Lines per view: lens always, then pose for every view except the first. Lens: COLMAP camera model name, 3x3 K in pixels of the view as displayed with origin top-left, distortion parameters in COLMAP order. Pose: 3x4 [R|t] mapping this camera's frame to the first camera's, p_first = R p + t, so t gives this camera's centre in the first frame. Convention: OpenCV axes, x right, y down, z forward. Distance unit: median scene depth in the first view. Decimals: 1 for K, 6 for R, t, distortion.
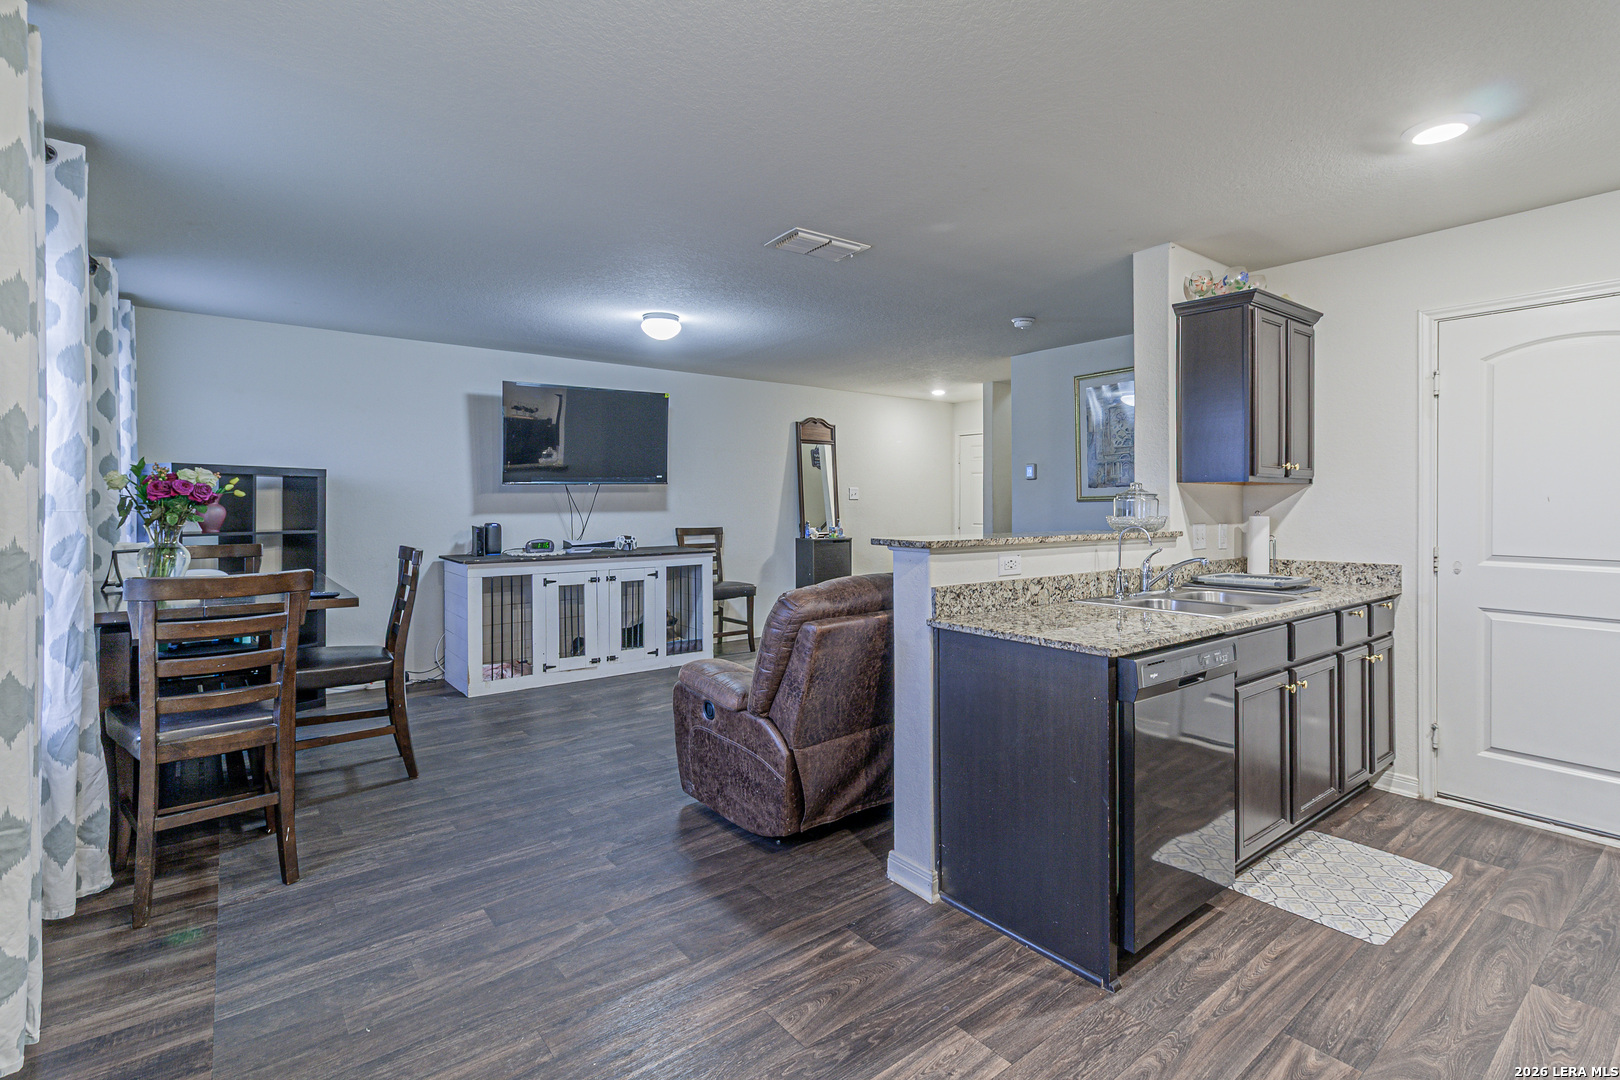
lens RADIAL K [[745.5, 0, 812.7], [0, 745.5, 492.1], [0, 0, 1]] dist [0.003592, 0.000488]
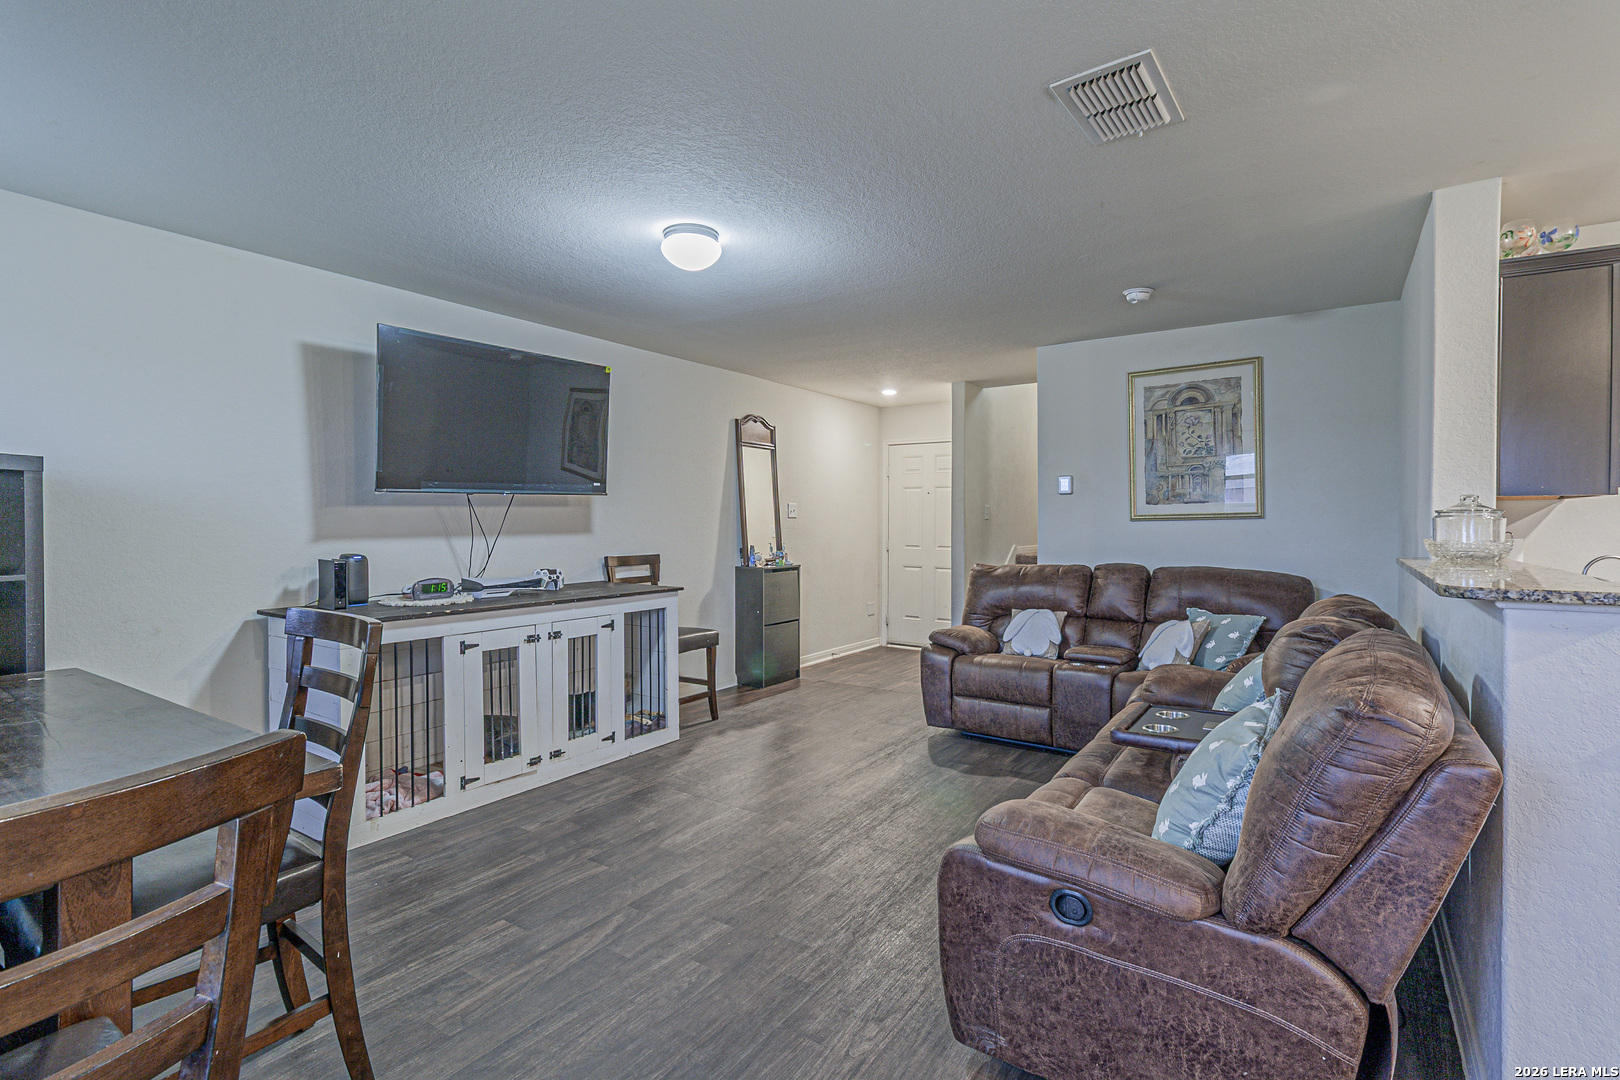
lens RADIAL K [[763.5, 0, 815.5], [0, 763.5, 524.8], [0, 0, 1]] dist [-0.000361, 0.000333]
pose [[0.954996, -0.000765, 0.296617, -0.245655], [-0.004709, 0.999832, 0.017741, 0.003852], [-0.296580, -0.018340, 0.954832, 0.275636]]
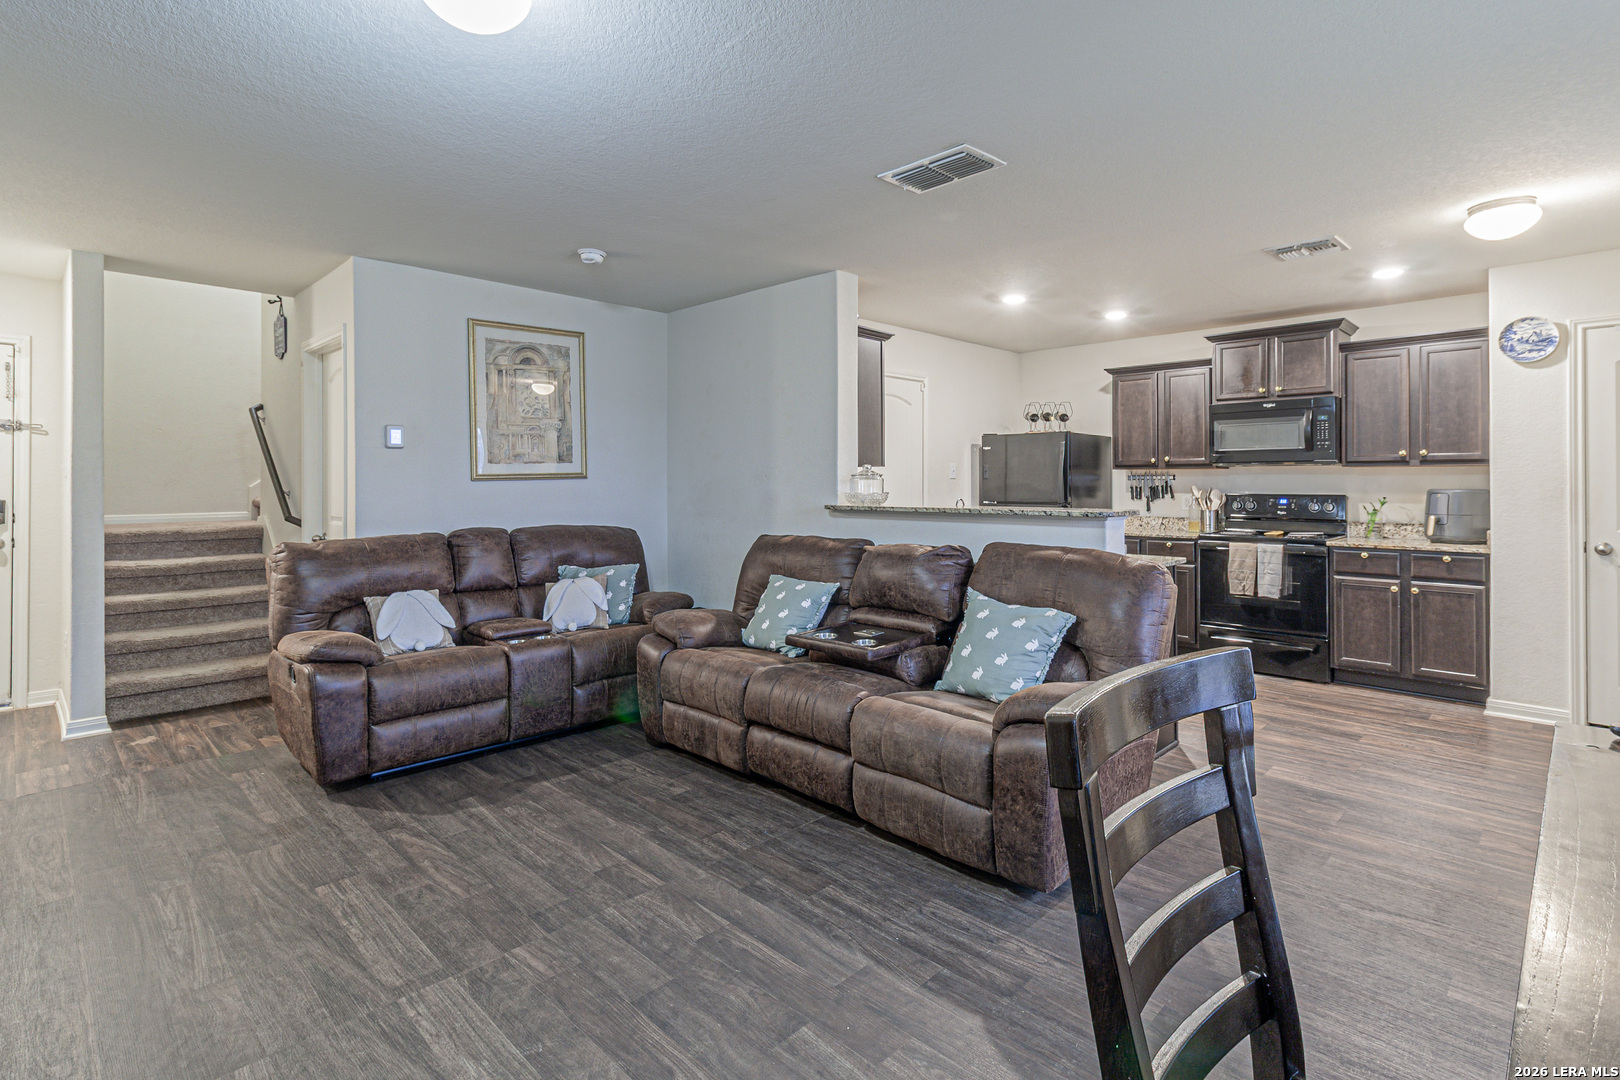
lens RADIAL K [[781.4, 0, 808.2], [0, 781.4, 475.0], [0, 0, 1]] dist [-0.000632, -0.000042]
pose [[-0.125281, 0.012655, 0.992041, -0.493242], [-0.005192, 0.999897, -0.013411, 0.015869], [-0.992108, -0.006830, -0.125202, 0.755109]]
